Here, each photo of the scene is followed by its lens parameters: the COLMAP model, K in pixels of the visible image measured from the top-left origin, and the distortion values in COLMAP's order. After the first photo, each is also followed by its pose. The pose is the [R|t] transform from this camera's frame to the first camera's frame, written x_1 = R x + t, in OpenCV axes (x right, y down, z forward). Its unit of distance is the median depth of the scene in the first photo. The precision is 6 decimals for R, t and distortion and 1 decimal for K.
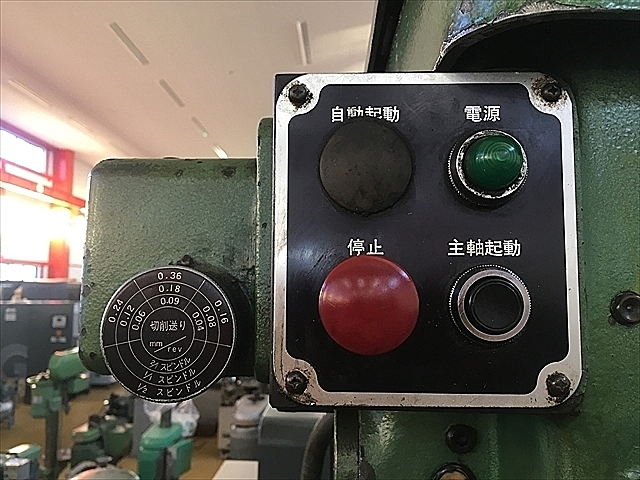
lens RADIAL K [[551.9, 0, 322.6], [0, 551.9, 237.5], [0, 0, 1]] dist [0.069772, -0.103519]
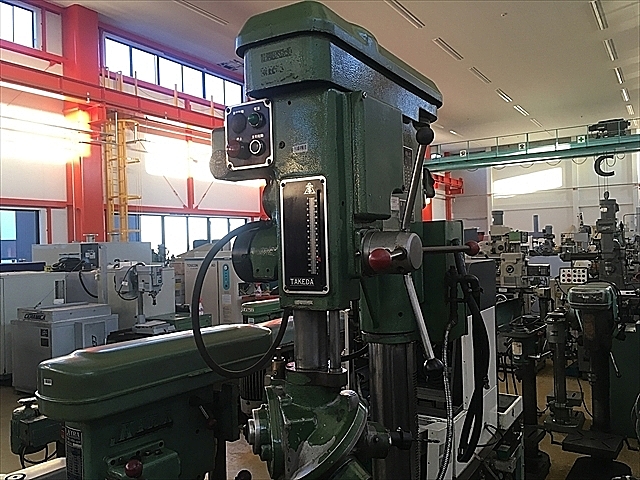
lens RADIAL K [[543.9, 0, 320.0], [0, 543.9, 240.0], [0, 0, 1]] dist [0.064509, -0.000123]
pose [[0.855097, -0.033652, -0.517375, 0.045821], [0.080181, 0.994469, 0.067835, 0.009222], [0.512231, -0.099489, 0.853066, -0.041910]]
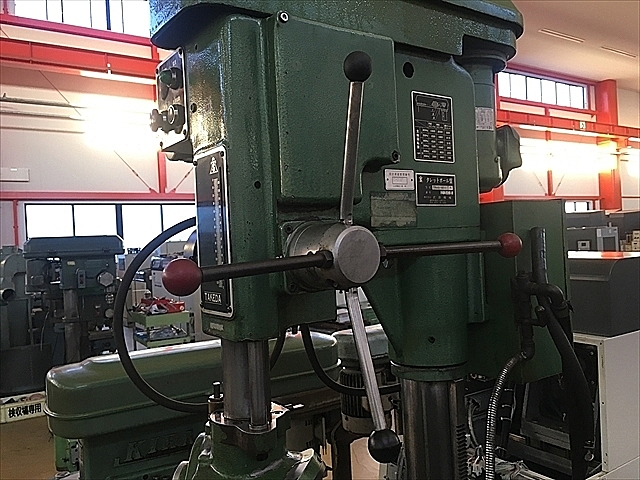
lens RADIAL K [[546.8, 0, 320.0], [0, 546.8, 240.0], [0, 0, 1]] dist [0.075370, -0.100070]
pose [[0.577505, -0.032025, -0.815759, 0.053656], [0.125855, 0.990778, 0.050202, 0.012364], [0.806628, -0.131659, 0.576209, -0.006794]]
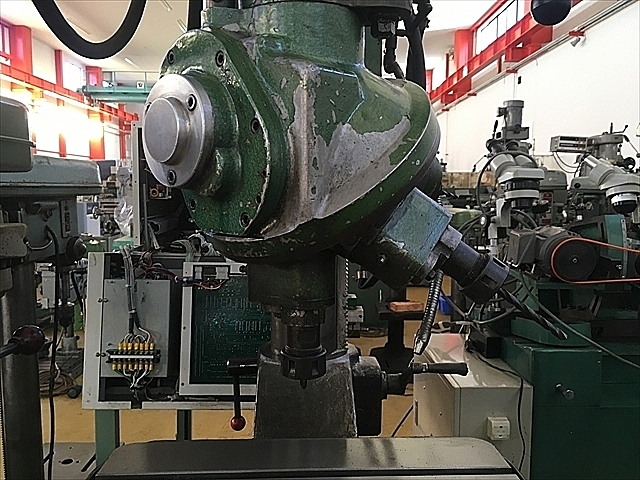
lens RADIAL K [[546.8, 0, 320.0], [0, 546.8, 240.0], [0, 0, 1]] dist [0.075370, -0.100070]
pose [[0.999173, -0.006468, 0.040135, 0.008432], [-0.001110, 0.982551, 0.185988, 0.037162], [-0.040638, -0.185878, 0.981732, -0.016744]]
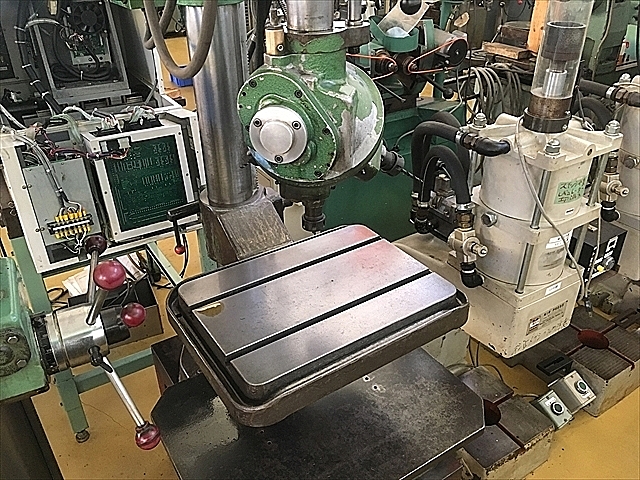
lens RADIAL K [[546.8, 0, 320.0], [0, 546.8, 240.0], [0, 0, 1]] dist [0.075370, -0.100070]
pose [[0.834274, -0.294332, 0.466214, -0.019774], [-0.038319, 0.812589, 0.581576, 0.015969], [-0.550017, -0.503059, 0.666643, -0.029457]]
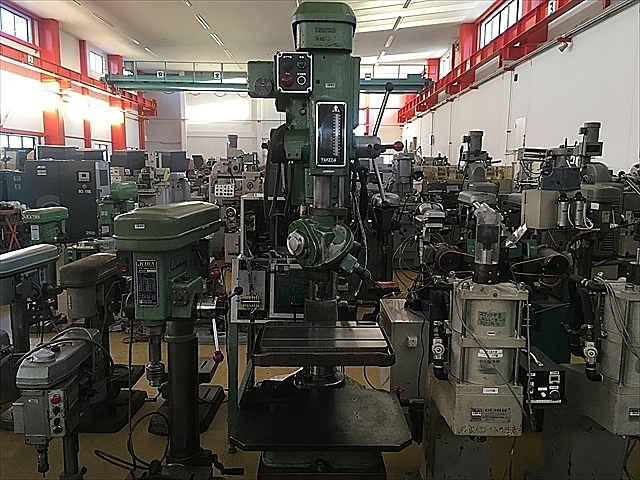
lens RADIAL K [[546.8, 0, 320.0], [0, 546.8, 240.0], [0, 0, 1]] dist [0.075370, -0.100070]
pose [[0.999755, 0.000007, 0.022157, 0.005413], [-0.004934, 0.974954, 0.222353, 0.008766], [-0.021600, -0.222407, 0.974715, -0.109576]]
